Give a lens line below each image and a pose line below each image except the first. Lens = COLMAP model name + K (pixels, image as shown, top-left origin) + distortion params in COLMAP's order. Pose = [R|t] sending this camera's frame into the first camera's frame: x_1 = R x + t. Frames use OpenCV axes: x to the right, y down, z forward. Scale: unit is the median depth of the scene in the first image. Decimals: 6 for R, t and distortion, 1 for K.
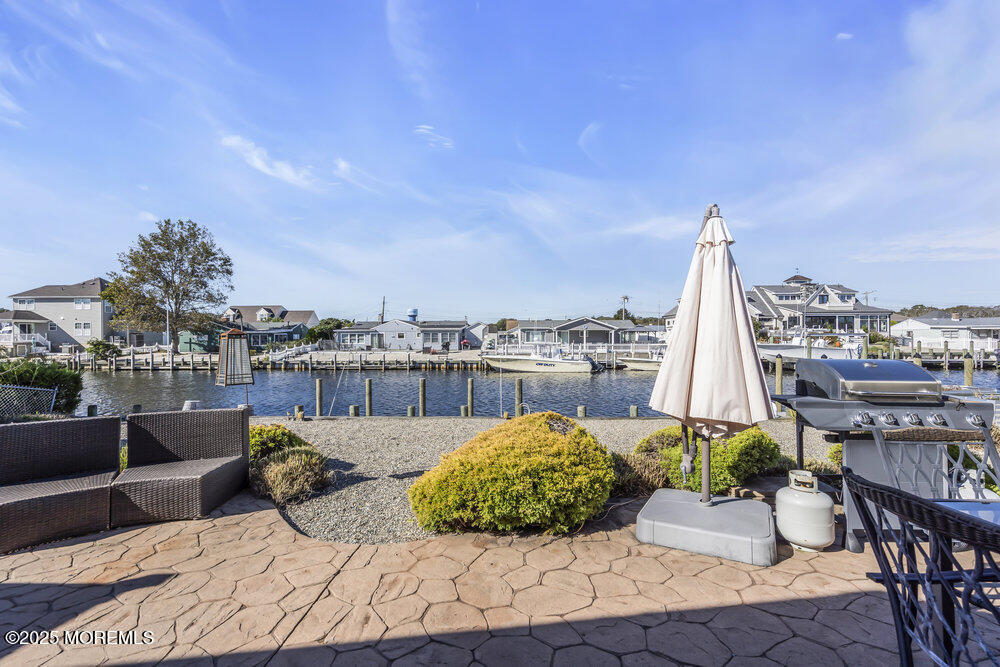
lens RADIAL K [[453.6, 0, 502.5], [0, 453.6, 335.4], [0, 0, 1]] dist [-0.001049, 0.000462]
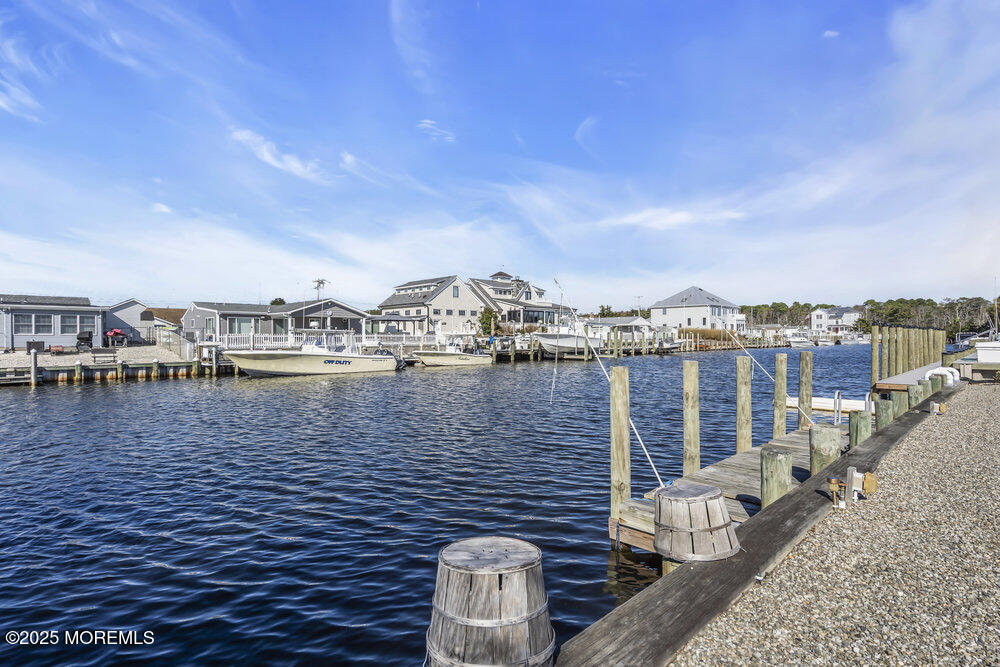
lens RADIAL K [[498.6, 0, 500.0], [0, 498.6, 333.5], [0, 0, 1]] dist [0.000011, 0.000191]
pose [[0.697370, 0.006216, 0.716684, -0.199519], [-0.001965, 0.999975, -0.006761, 0.019349], [-0.716708, 0.003307, 0.697365, 0.227151]]
